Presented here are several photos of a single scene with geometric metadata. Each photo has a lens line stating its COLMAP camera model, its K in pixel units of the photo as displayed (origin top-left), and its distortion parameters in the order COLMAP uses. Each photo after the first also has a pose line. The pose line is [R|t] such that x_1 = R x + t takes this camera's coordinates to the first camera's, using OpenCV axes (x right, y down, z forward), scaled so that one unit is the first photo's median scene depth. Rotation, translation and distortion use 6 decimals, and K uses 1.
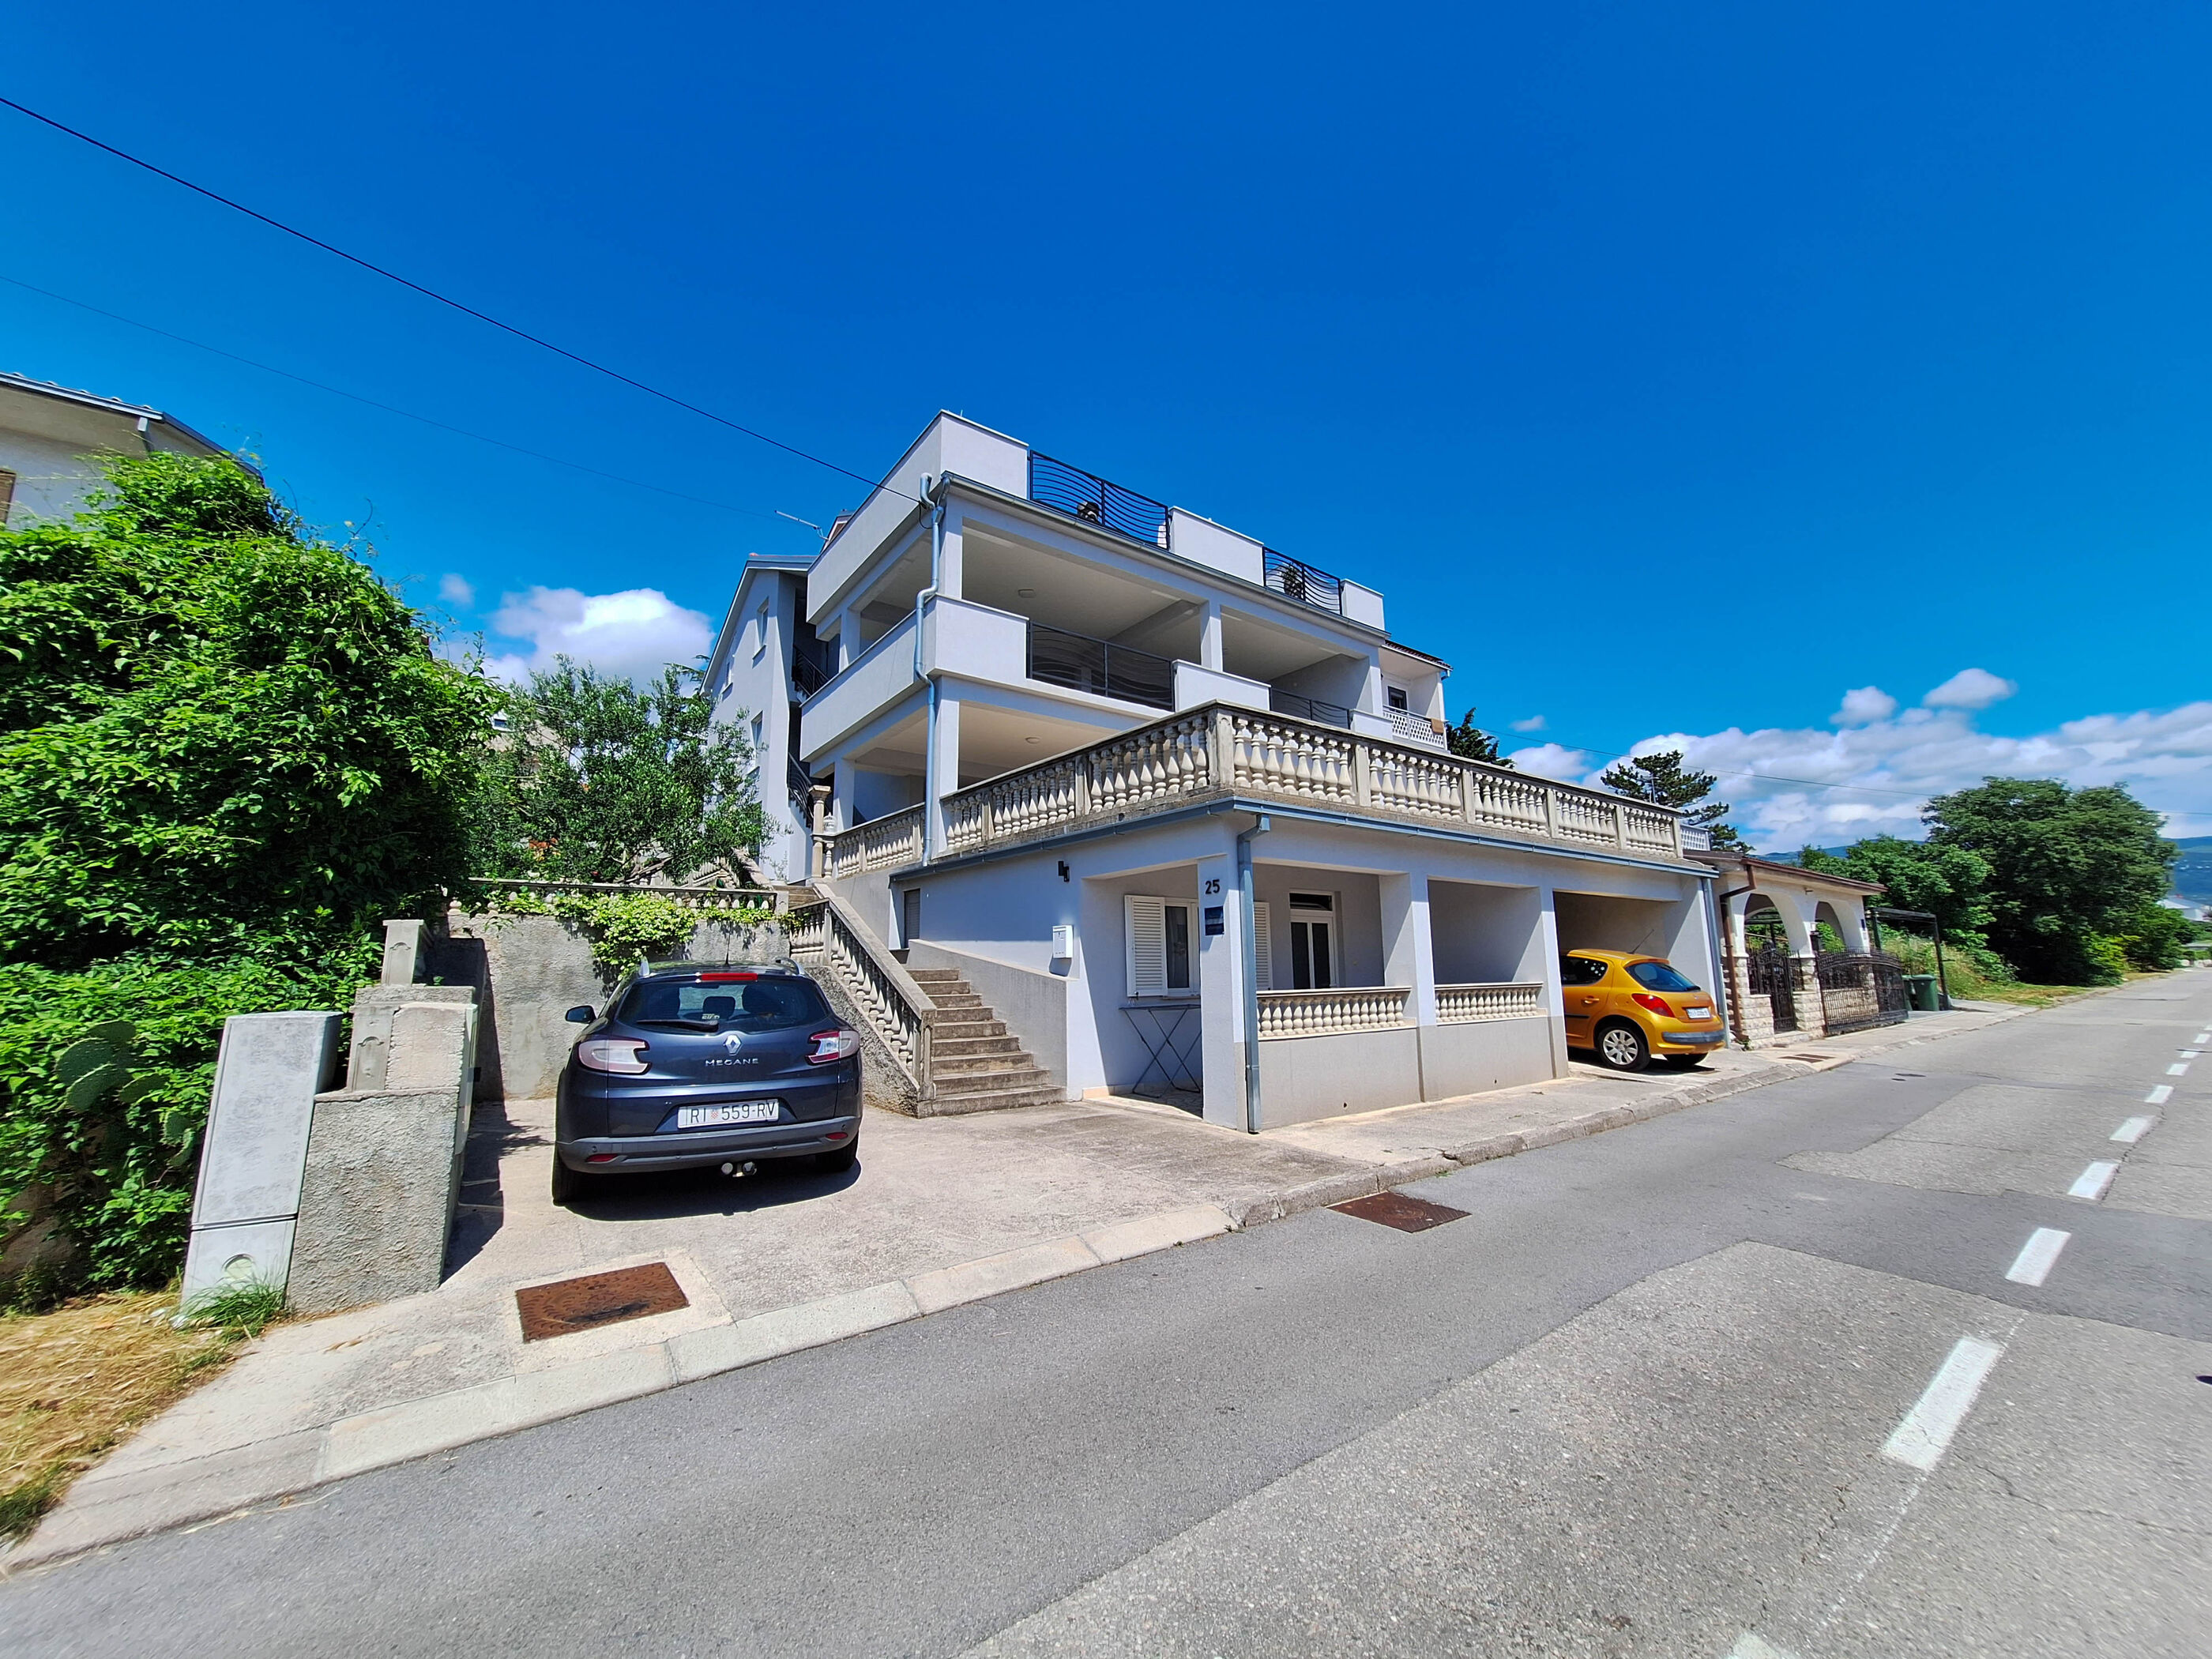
lens RADIAL K [[865.1, 0, 1121.5], [0, 865.1, 838.1], [0, 0, 1]] dist [-0.009082, 0.004206]
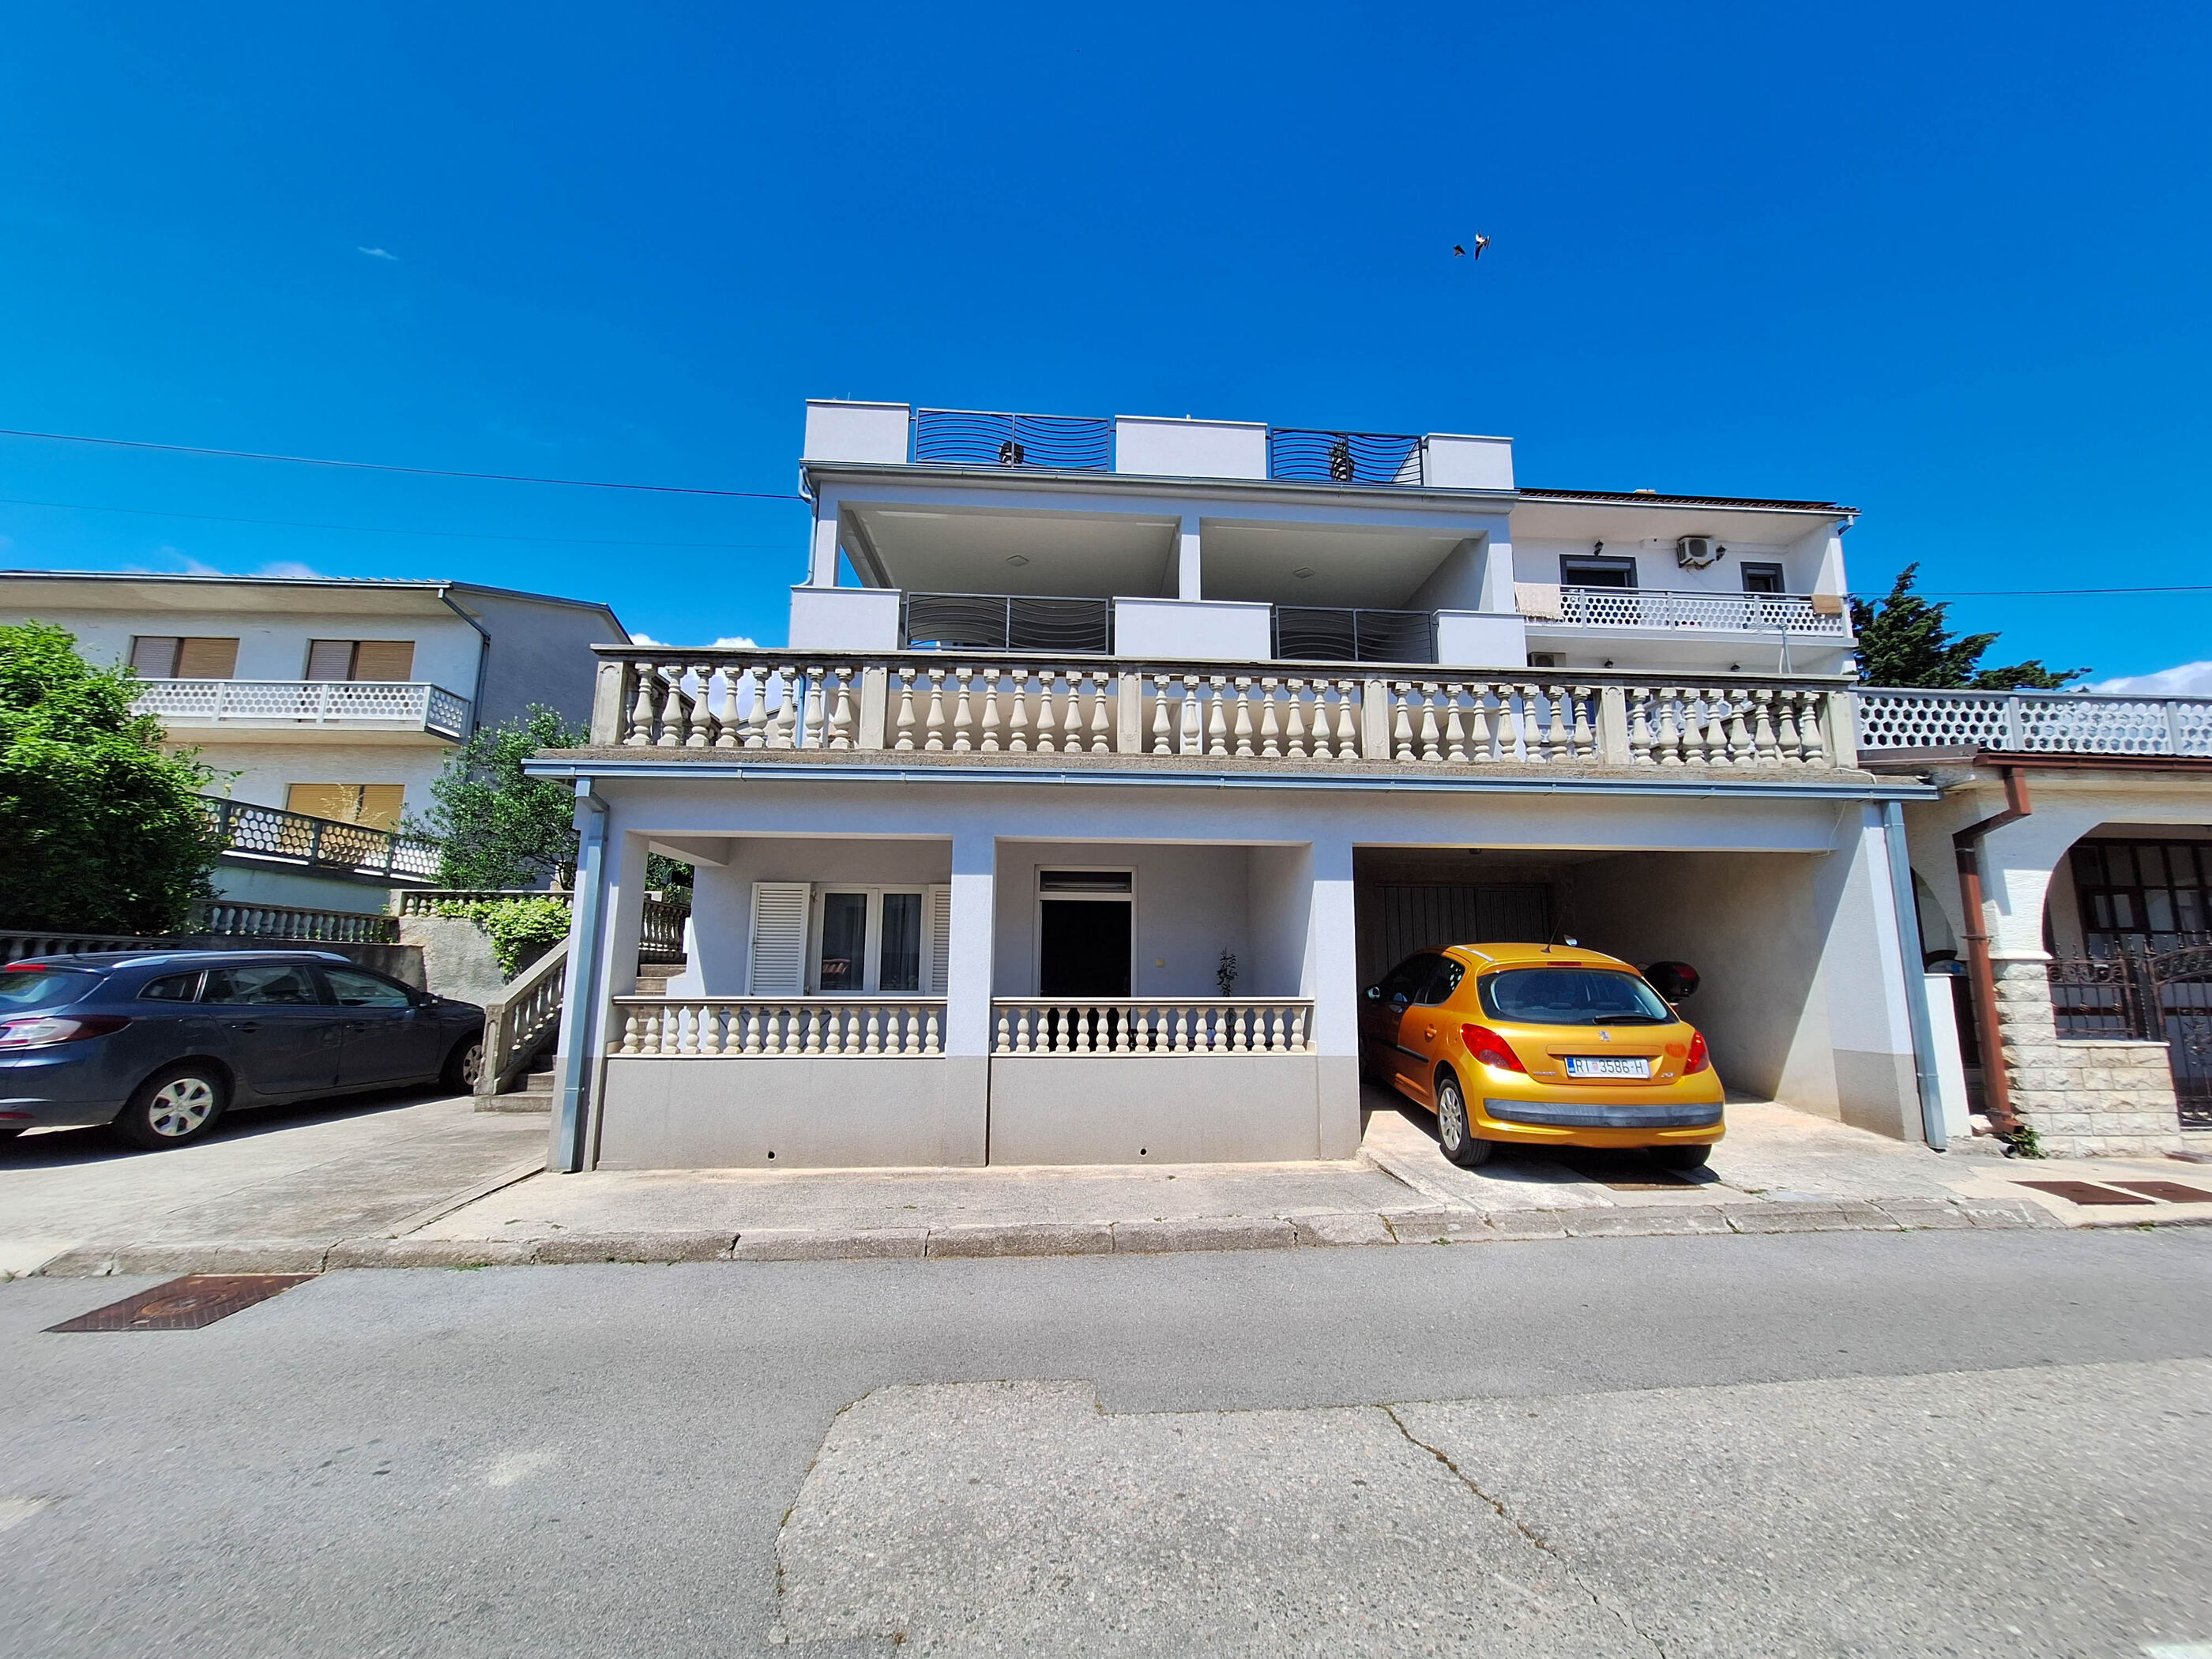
lens RADIAL K [[868.3, 0, 1116.5], [0, 868.3, 838.1], [0, 0, 1]] dist [-0.007572, 0.002291]
pose [[0.836265, -0.067906, -0.544105, 0.716523], [0.070411, 0.997386, -0.016257, 0.054597], [0.543787, -0.024716, 0.838860, 0.415230]]
